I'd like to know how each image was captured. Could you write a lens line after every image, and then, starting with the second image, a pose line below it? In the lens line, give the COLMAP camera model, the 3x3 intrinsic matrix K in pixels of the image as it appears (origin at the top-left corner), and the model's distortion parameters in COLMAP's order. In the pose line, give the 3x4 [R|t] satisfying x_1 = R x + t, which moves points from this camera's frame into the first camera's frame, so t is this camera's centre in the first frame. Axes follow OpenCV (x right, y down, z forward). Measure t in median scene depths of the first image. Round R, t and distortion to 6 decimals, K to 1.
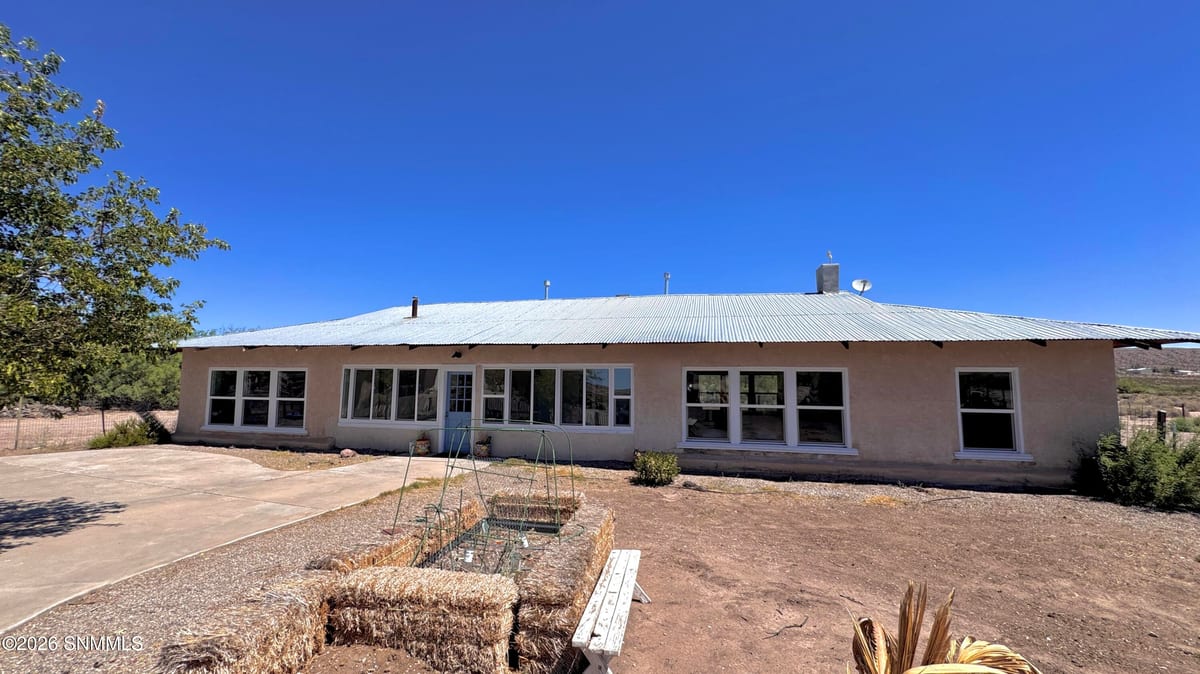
lens RADIAL K [[478.9, 0, 600.0], [0, 478.9, 337.0], [0, 0, 1]] dist [-0.000945, -0.000095]
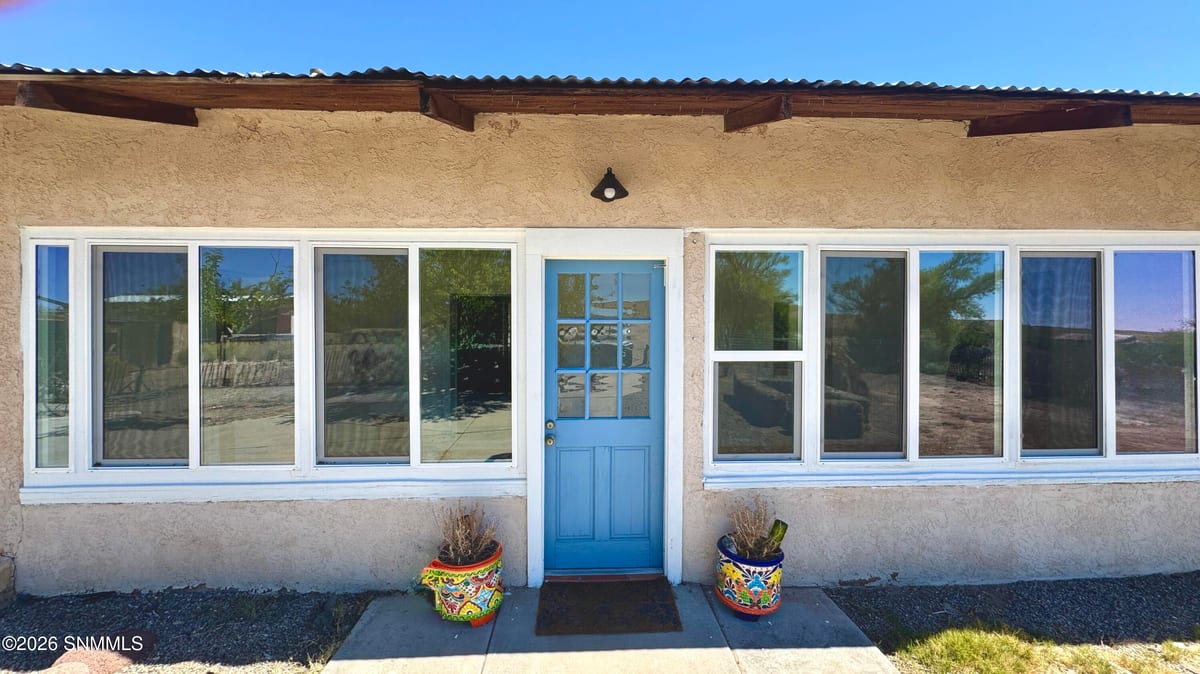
lens RADIAL K [[478.9, 0, 600.0], [0, 478.9, 337.0], [0, 0, 1]] dist [-0.000945, -0.000095]
pose [[0.965812, -0.014715, 0.258825, -0.370991], [-0.013745, 0.994077, 0.107807, 0.087286], [-0.258878, -0.107679, 0.959889, 0.782440]]
